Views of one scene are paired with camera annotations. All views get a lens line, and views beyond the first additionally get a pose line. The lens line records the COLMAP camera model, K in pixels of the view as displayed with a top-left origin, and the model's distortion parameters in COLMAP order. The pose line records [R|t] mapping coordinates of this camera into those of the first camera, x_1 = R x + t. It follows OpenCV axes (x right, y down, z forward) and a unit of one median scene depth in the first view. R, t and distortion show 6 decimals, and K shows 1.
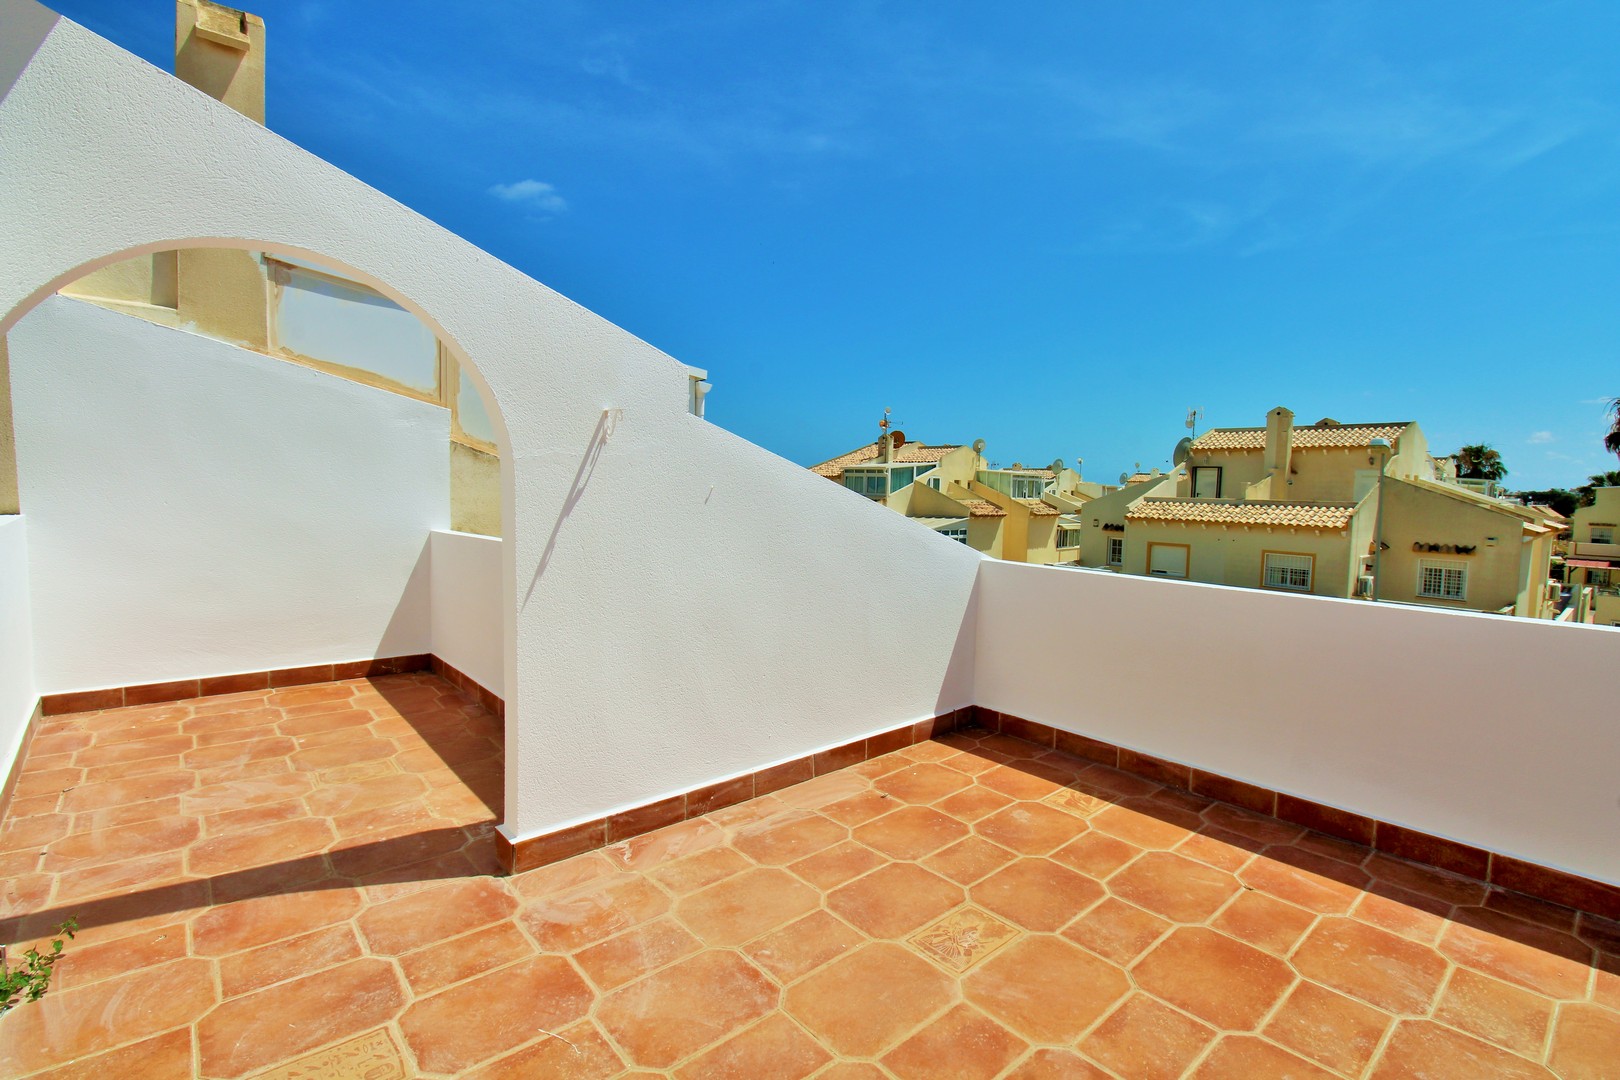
lens RADIAL K [[745.6, 0, 812.3], [0, 745.6, 534.4], [0, 0, 1]] dist [0.002022, -0.016314]
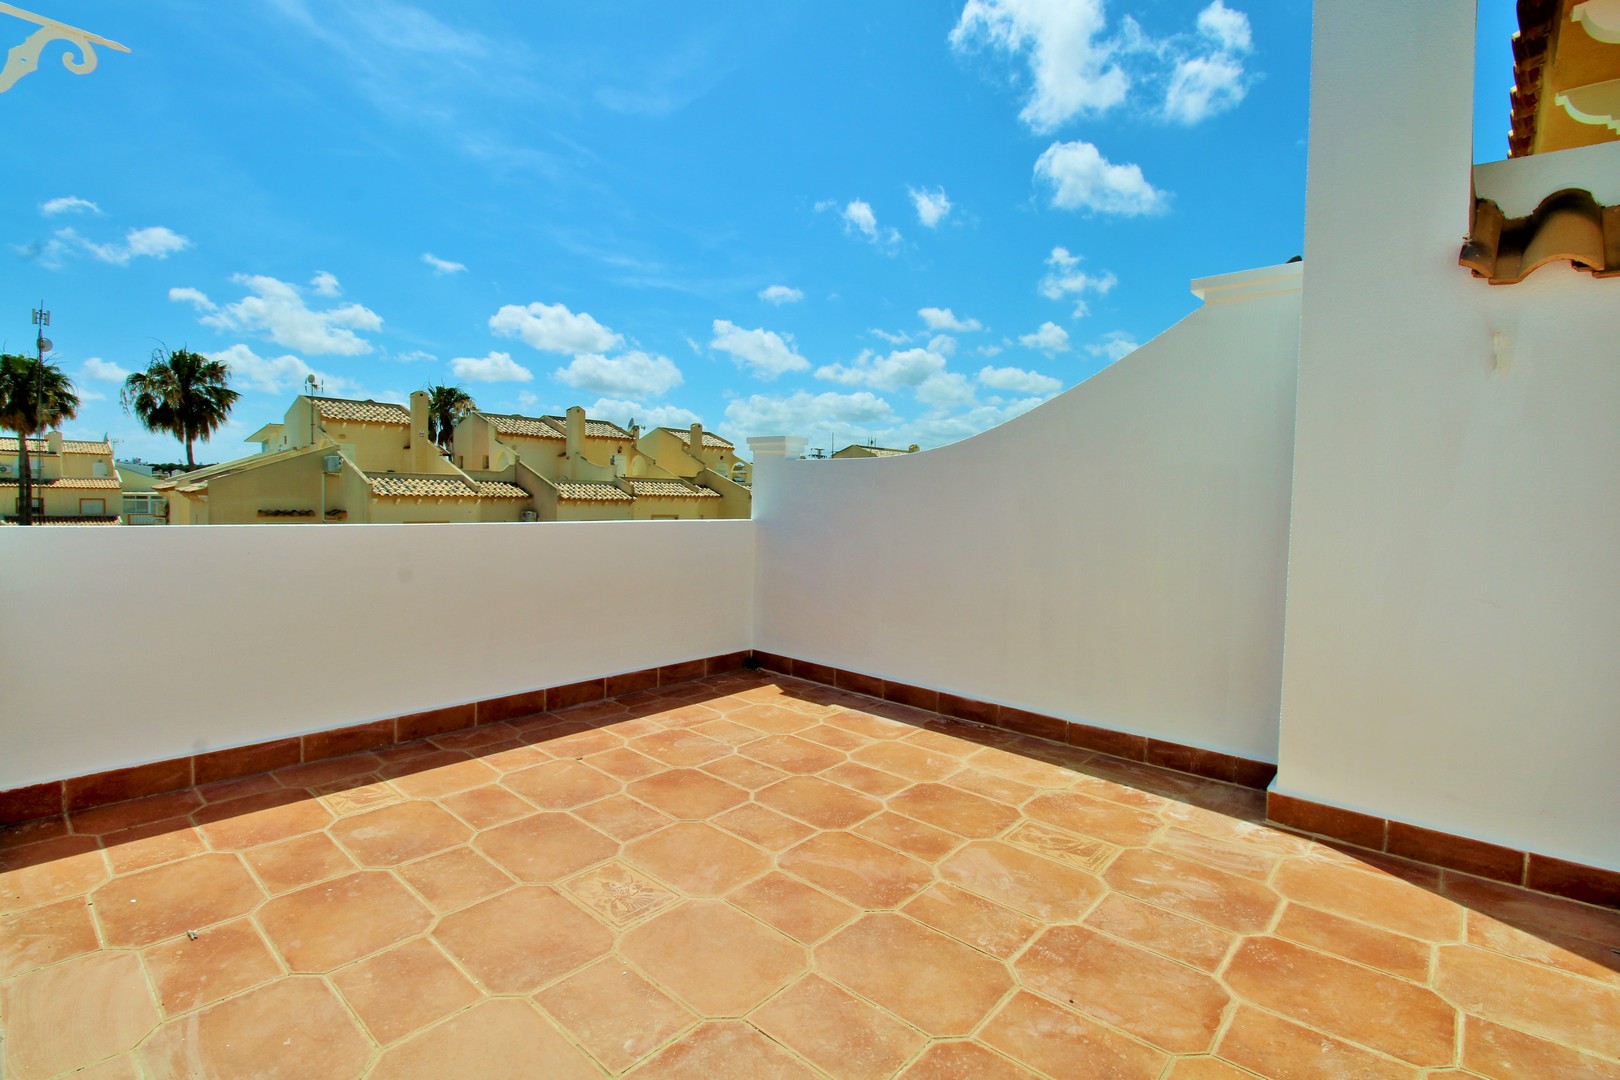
lens RADIAL K [[757.2, 0, 815.4], [0, 757.2, 537.0], [0, 0, 1]] dist [0.002554, -0.016687]
pose [[-0.143736, -0.079872, 0.986388, -0.547178], [0.036611, 0.995626, 0.085955, 0.024541], [-0.988939, 0.048467, -0.140183, 0.660659]]
